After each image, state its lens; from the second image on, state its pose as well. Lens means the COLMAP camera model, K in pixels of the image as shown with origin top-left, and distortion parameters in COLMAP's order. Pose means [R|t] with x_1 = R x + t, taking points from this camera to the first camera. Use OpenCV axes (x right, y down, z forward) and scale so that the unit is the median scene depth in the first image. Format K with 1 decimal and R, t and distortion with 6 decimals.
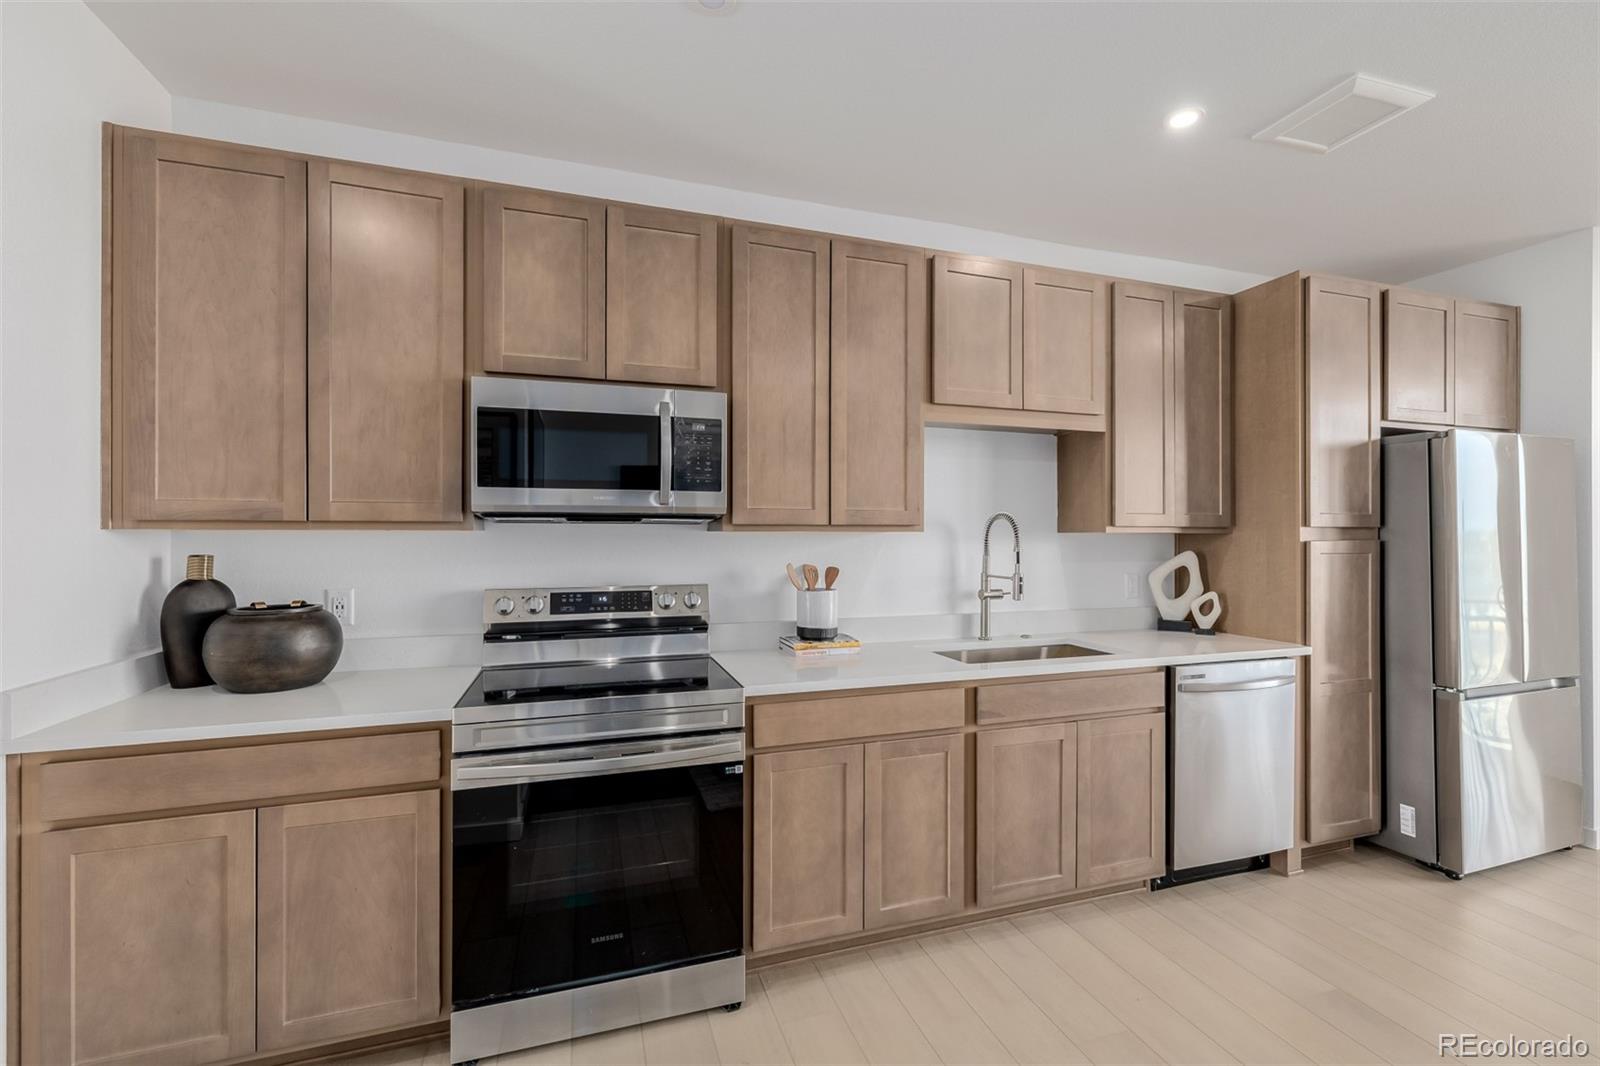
lens RADIAL K [[677.2, 0, 808.2], [0, 677.2, 533.4], [0, 0, 1]] dist [0.001838, -0.000113]
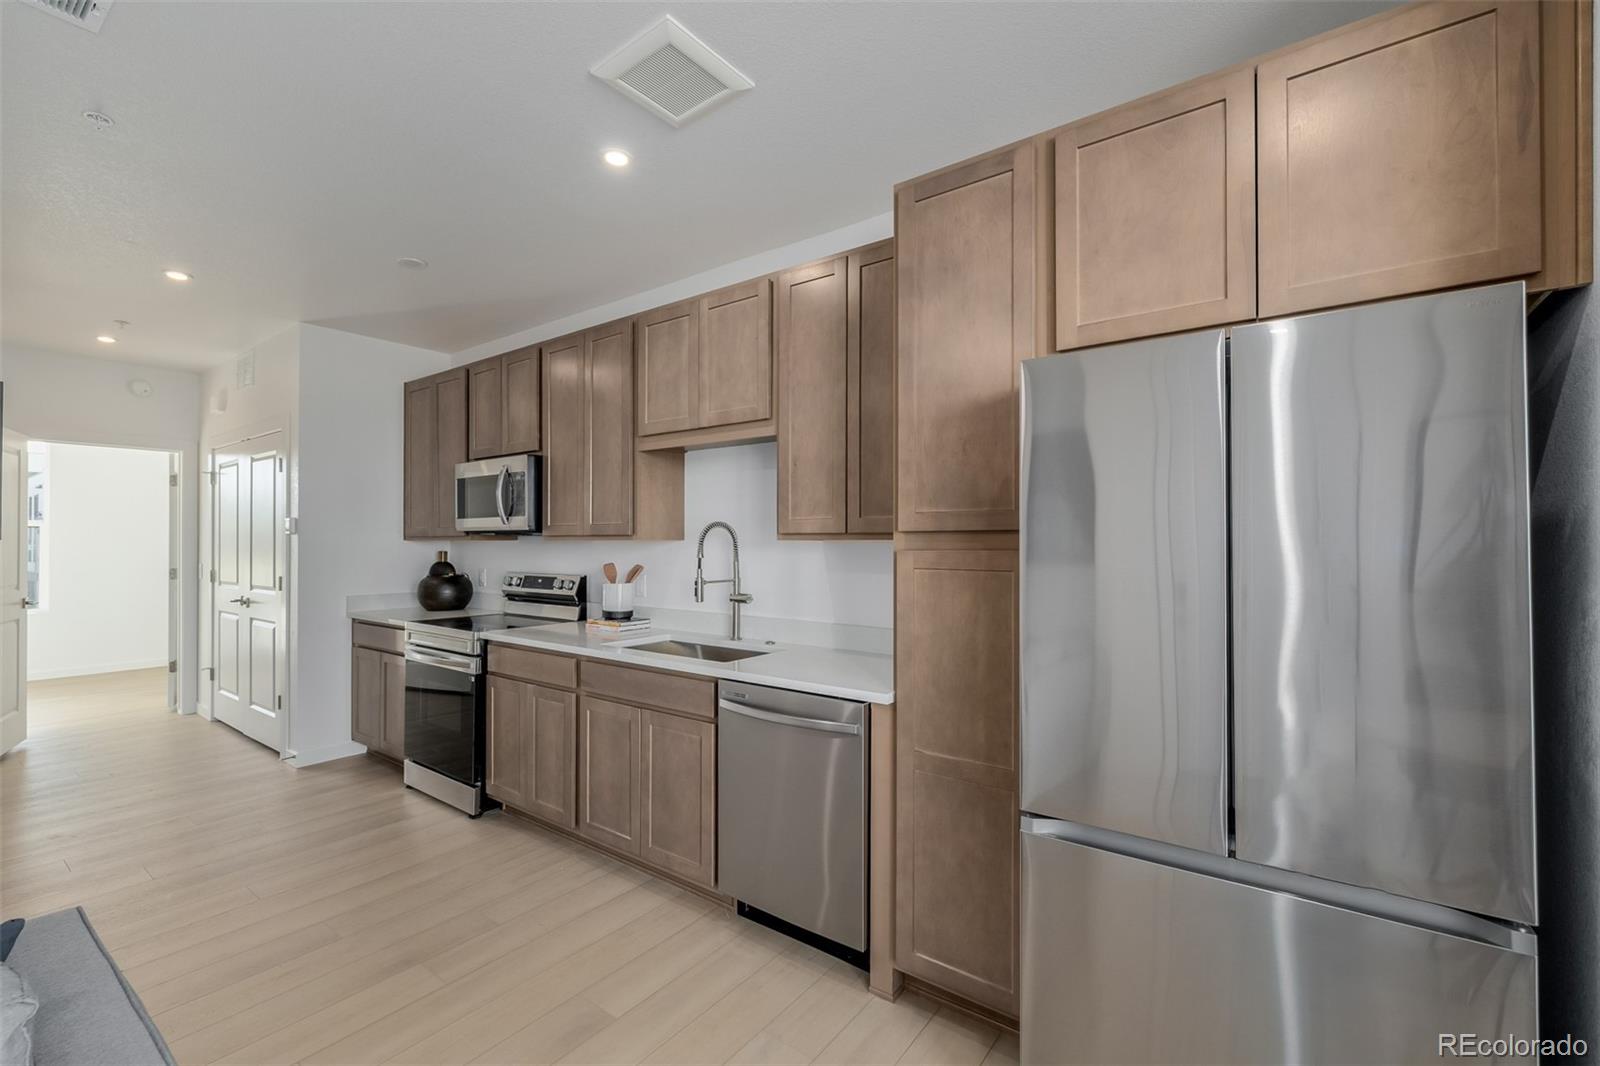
lens RADIAL K [[677.2, 0, 806.7], [0, 677.2, 536.4], [0, 0, 1]] dist [0.001838, -0.000113]
pose [[0.578333, -0.008092, -0.815761, 1.493042], [0.001470, 0.999960, -0.008876, 0.002352], [0.815799, 0.003934, 0.578322, 0.578970]]
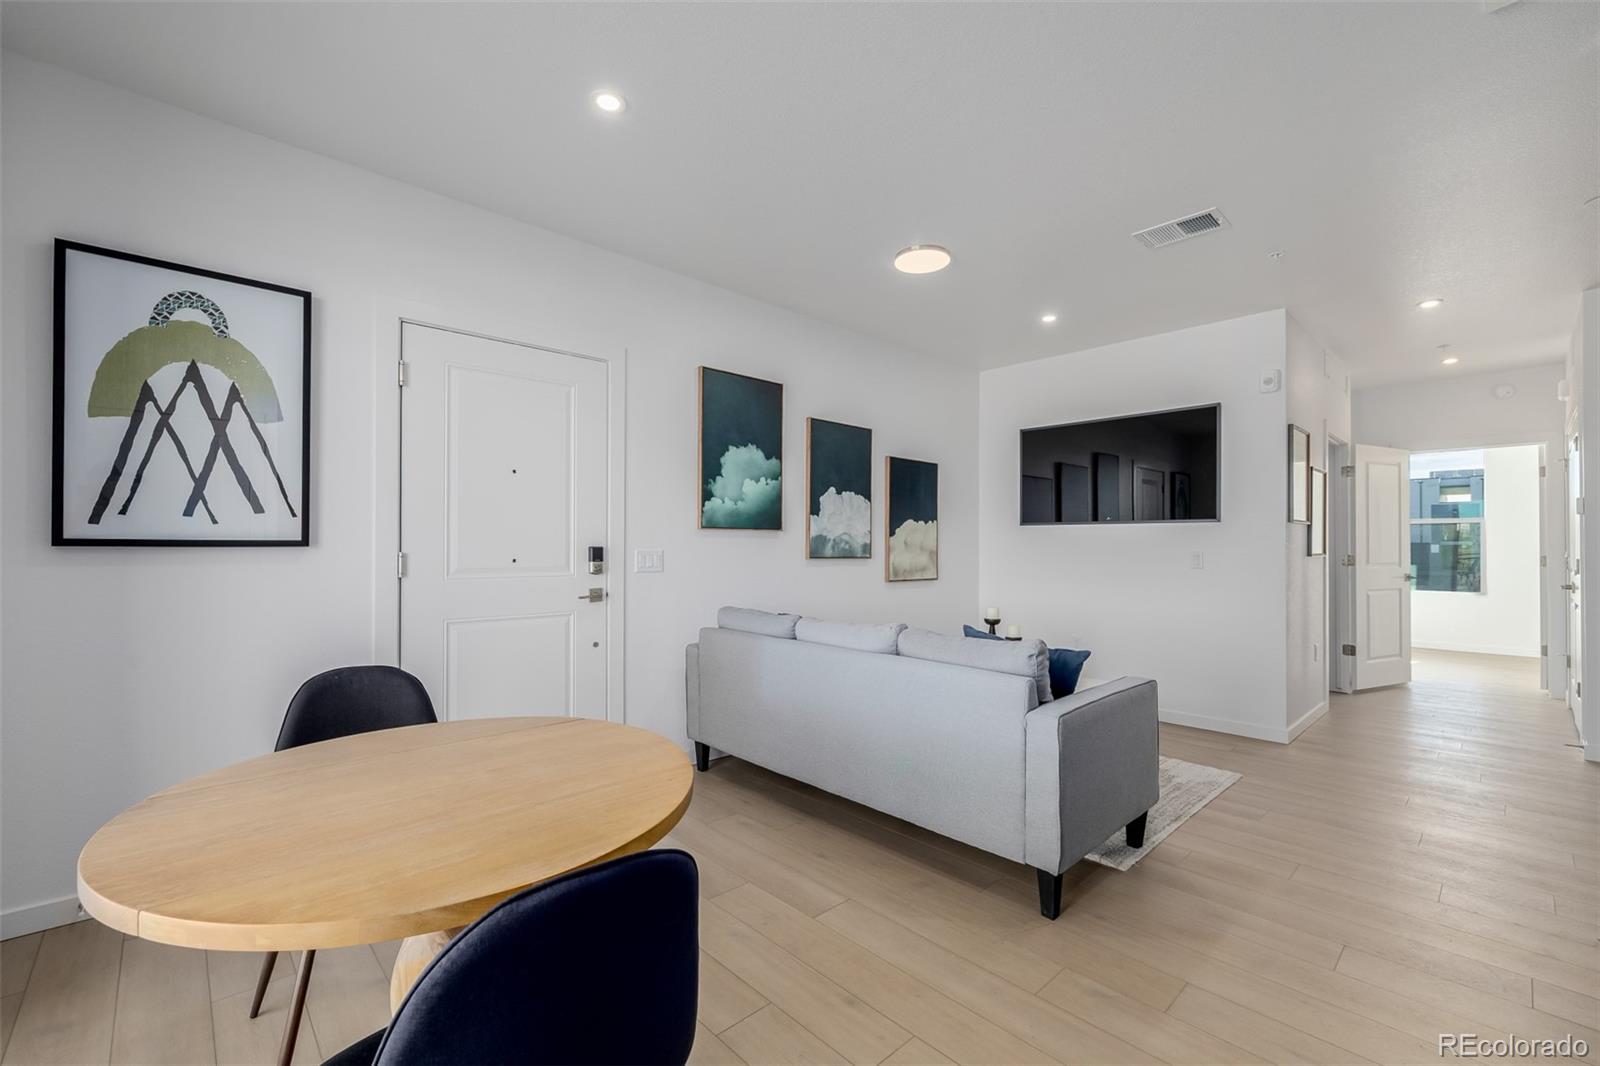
lens RADIAL K [[677.2, 0, 803.9], [0, 677.2, 527.2], [0, 0, 1]] dist [0.001838, -0.000113]
pose [[-0.903294, -0.016076, -0.428720, 1.770734], [-0.003741, 0.999555, -0.029598, 0.069973], [0.429005, -0.025131, -0.902952, 1.233275]]
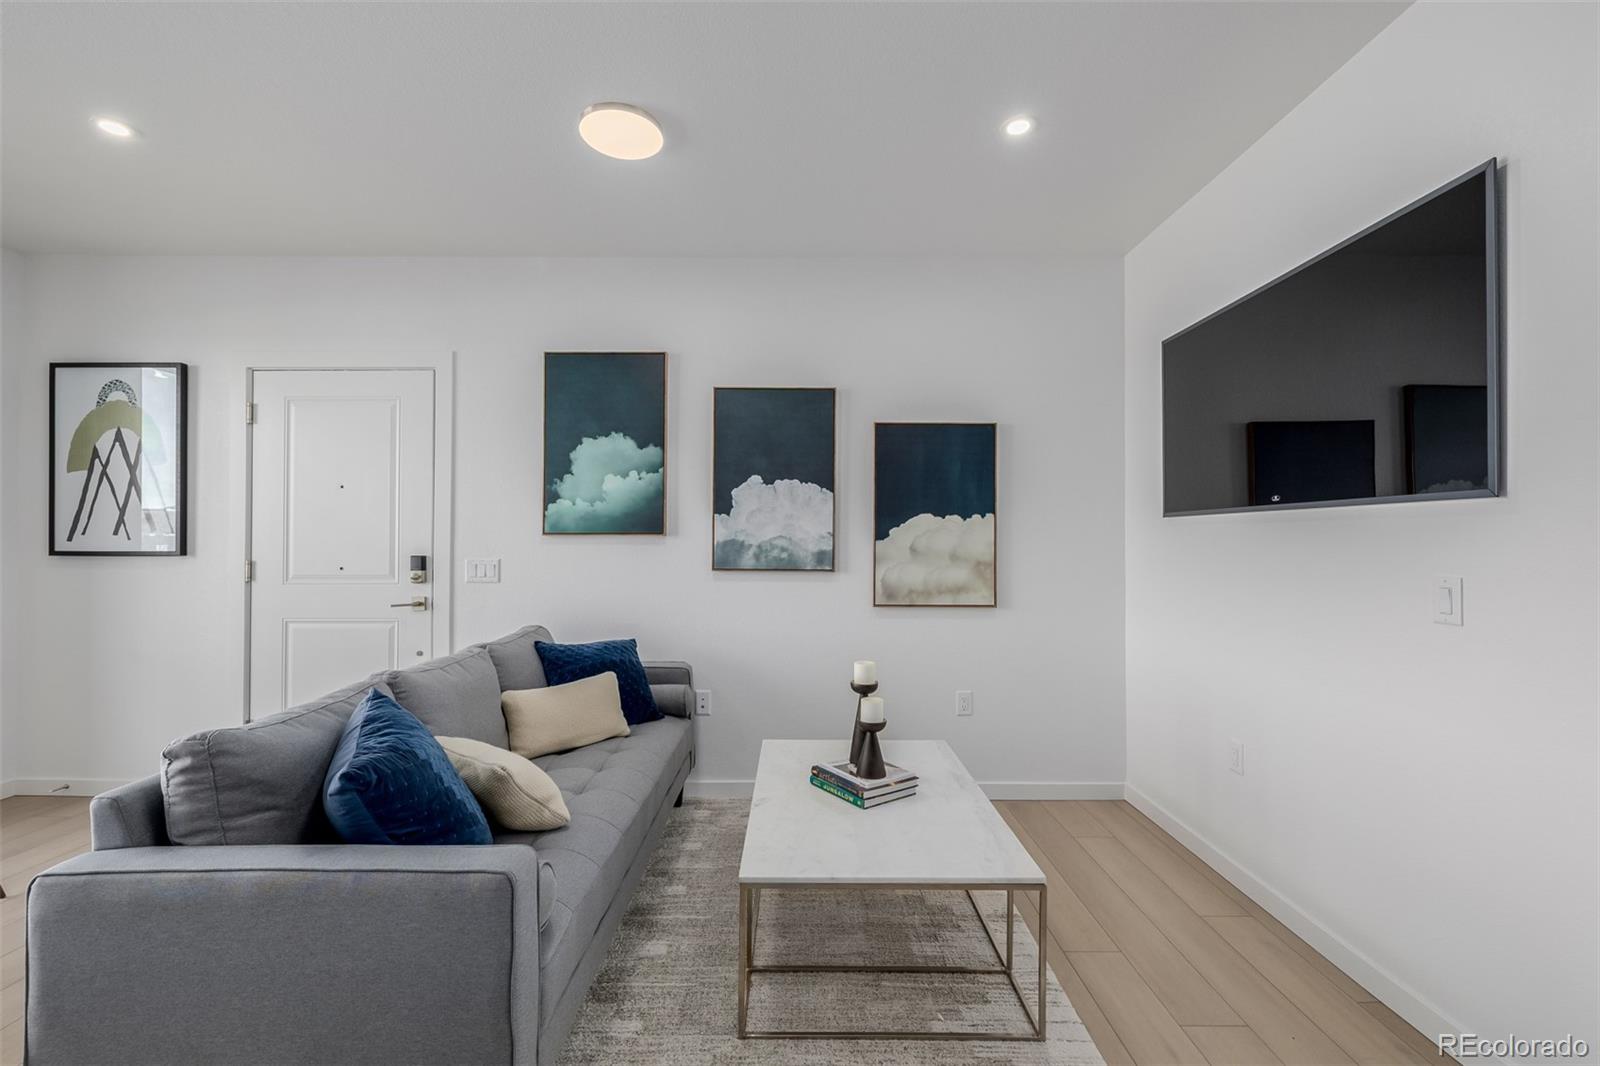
lens RADIAL K [[677.2, 0, 797.7], [0, 677.2, 528.8], [0, 0, 1]] dist [0.001838, -0.000113]
pose [[-0.949391, 0.004920, 0.314057, 0.337905], [-0.001814, 0.999775, -0.021145, 0.042353], [-0.314090, -0.020645, -0.949169, 0.861442]]
